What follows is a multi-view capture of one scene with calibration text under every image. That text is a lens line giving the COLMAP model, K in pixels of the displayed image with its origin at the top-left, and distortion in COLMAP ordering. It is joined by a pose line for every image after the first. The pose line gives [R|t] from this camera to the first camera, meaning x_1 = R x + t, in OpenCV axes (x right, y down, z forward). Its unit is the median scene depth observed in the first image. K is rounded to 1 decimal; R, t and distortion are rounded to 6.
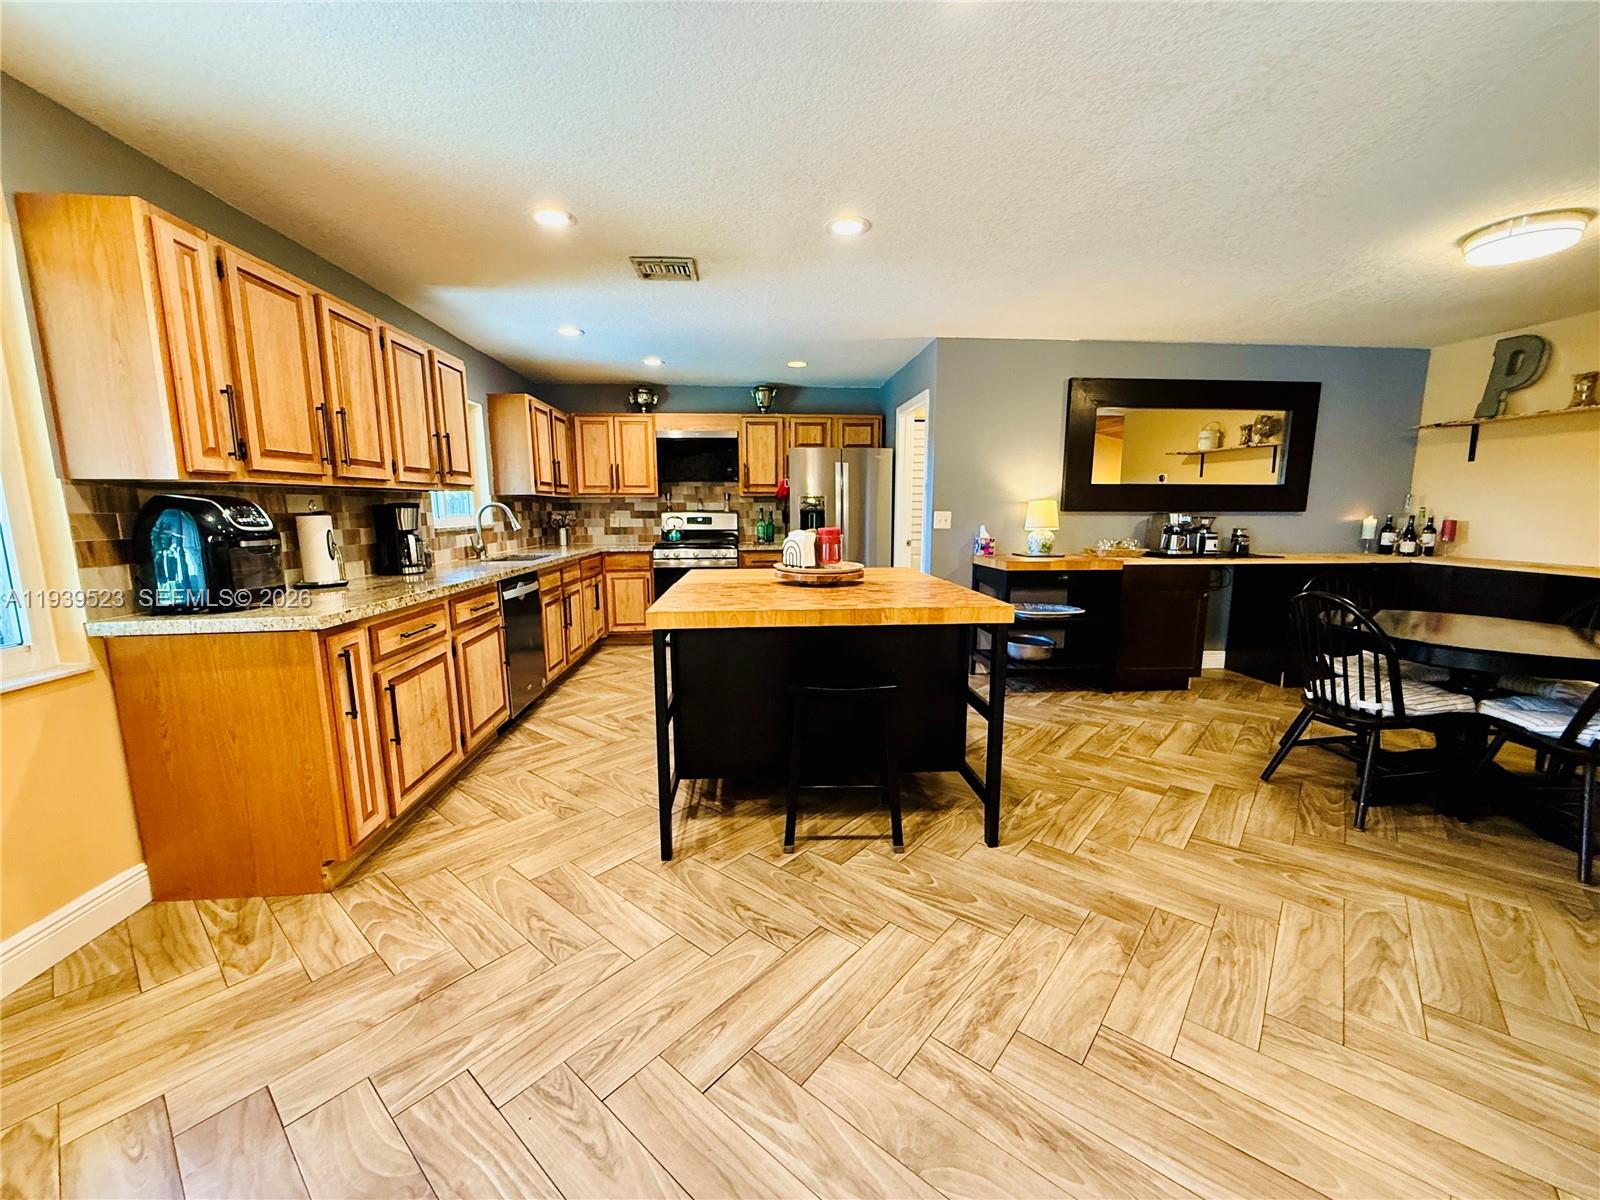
lens RADIAL K [[636.1, 0, 796.3], [0, 636.1, 601.0], [0, 0, 1]] dist [-0.001529, -0.000121]
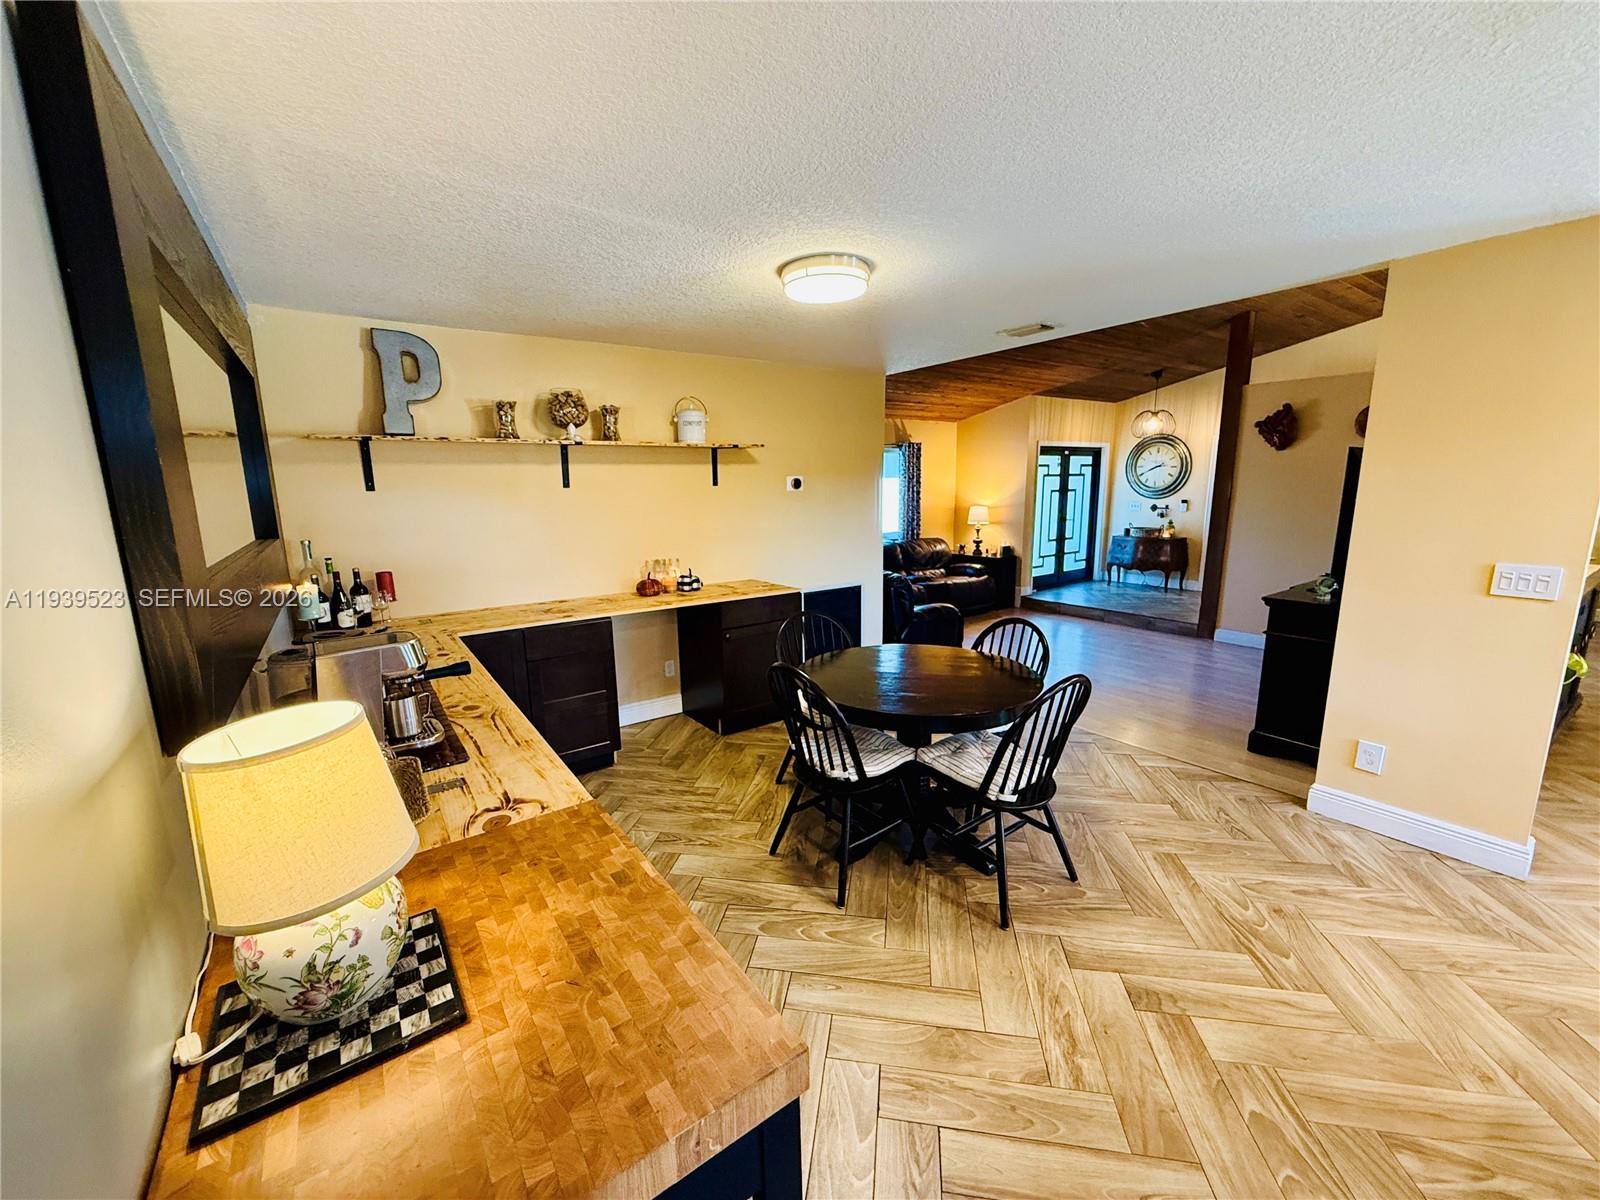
lens RADIAL K [[646.2, 0, 792.1], [0, 646.2, 603.9], [0, 0, 1]] dist [0.000418, -0.000139]
pose [[-0.514392, -0.150846, 0.844184, 0.160528], [0.145579, 0.954759, 0.259310, -0.199590], [-0.845108, 0.256282, -0.469160, 0.891685]]
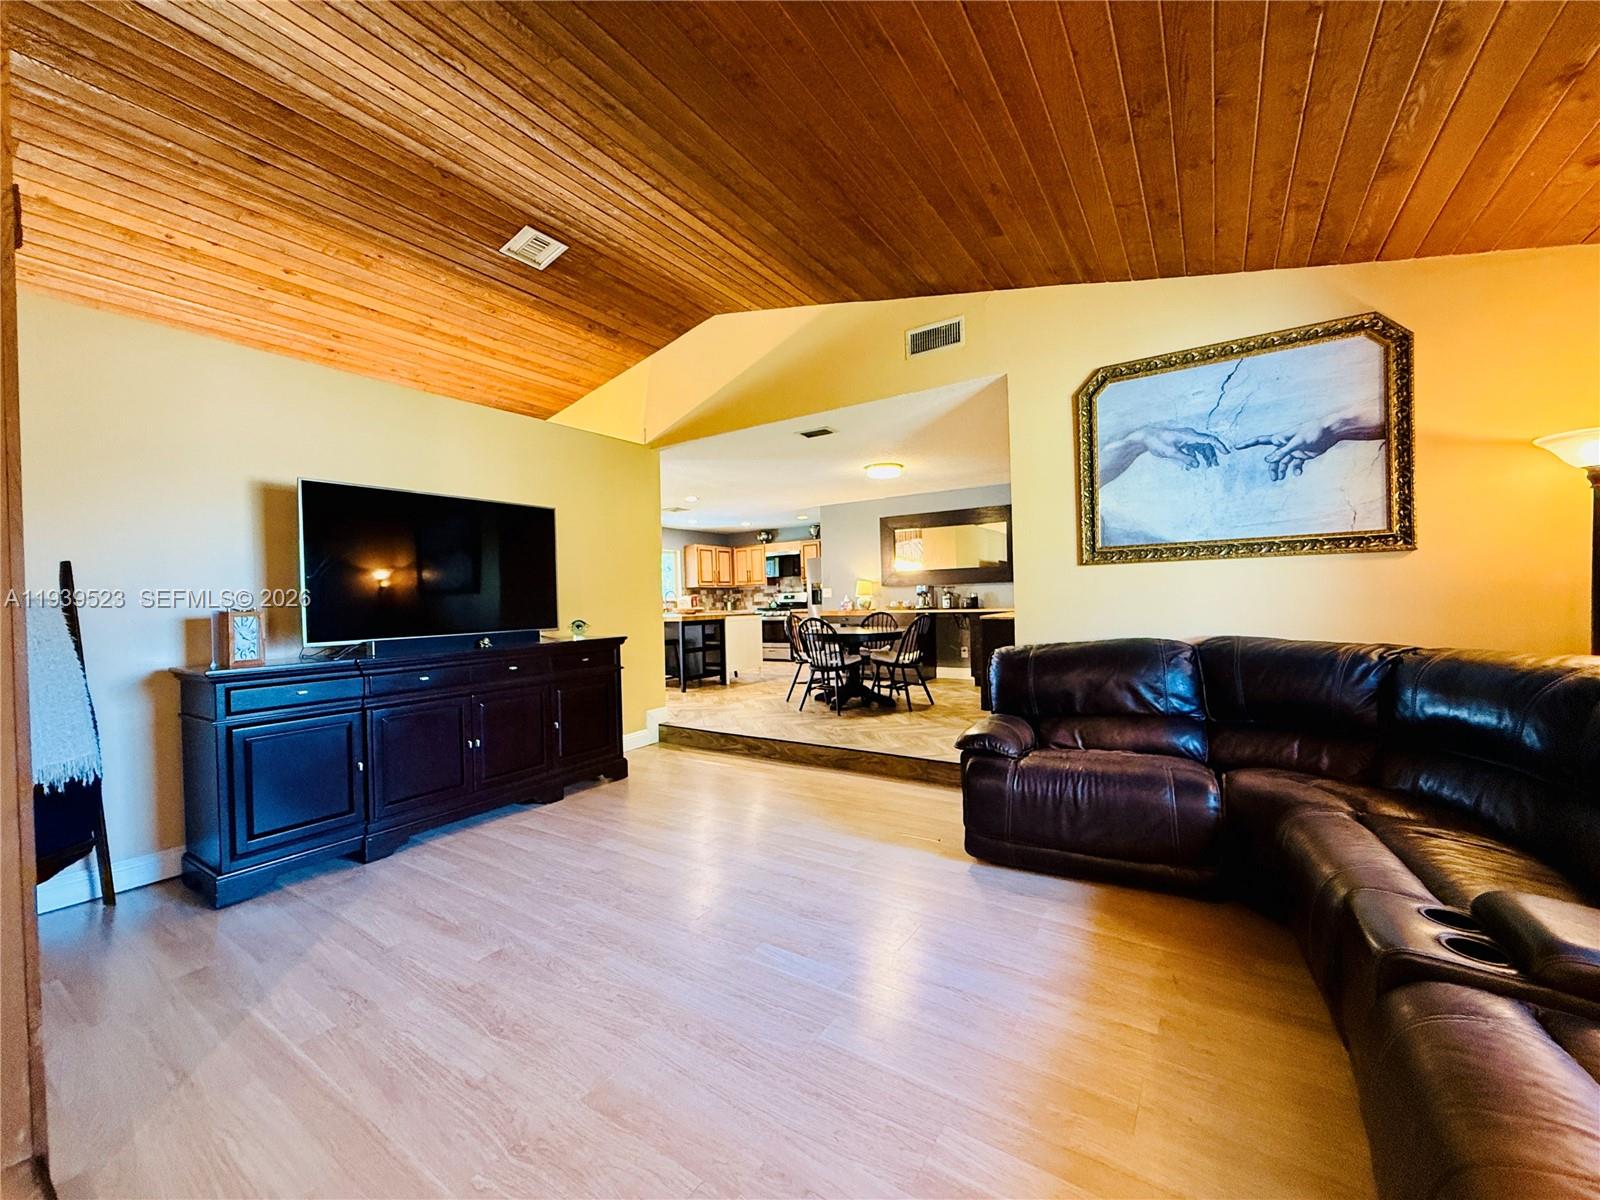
lens RADIAL K [[636.1, 0, 796.3], [0, 636.1, 601.0], [0, 0, 1]] dist [-0.001529, -0.000121]
pose [[0.794160, -0.018730, -0.607420, 1.340564], [-0.066233, 0.990903, -0.117149, 0.137729], [0.604088, 0.133267, 0.785695, -0.615807]]
